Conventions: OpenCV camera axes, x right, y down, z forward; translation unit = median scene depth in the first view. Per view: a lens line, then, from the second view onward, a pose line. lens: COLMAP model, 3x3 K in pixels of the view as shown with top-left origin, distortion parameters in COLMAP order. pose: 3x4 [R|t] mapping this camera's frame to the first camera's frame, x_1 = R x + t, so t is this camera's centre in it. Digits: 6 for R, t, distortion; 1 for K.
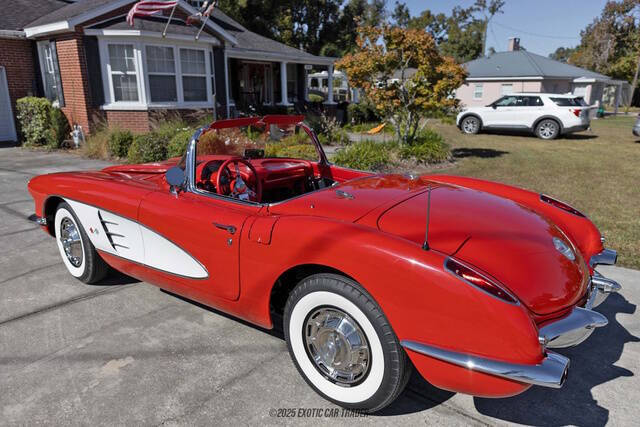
lens RADIAL K [[403.8, 0, 346.1], [0, 403.8, 213.5], [0, 0, 1]] dist [0.005496, -0.016354]
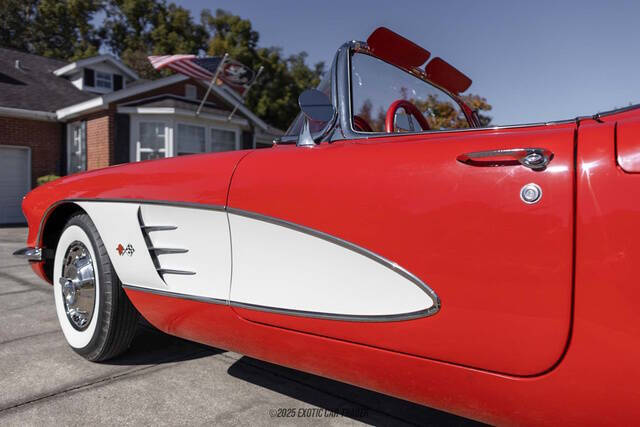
lens RADIAL K [[403.8, 0, 346.1], [0, 403.8, 213.5], [0, 0, 1]] dist [0.005496, -0.016354]
pose [[0.999768, -0.011630, -0.018110, -0.079601], [0.006981, 0.971161, -0.238323, 0.031169], [0.020359, 0.238141, 0.971017, 0.117840]]
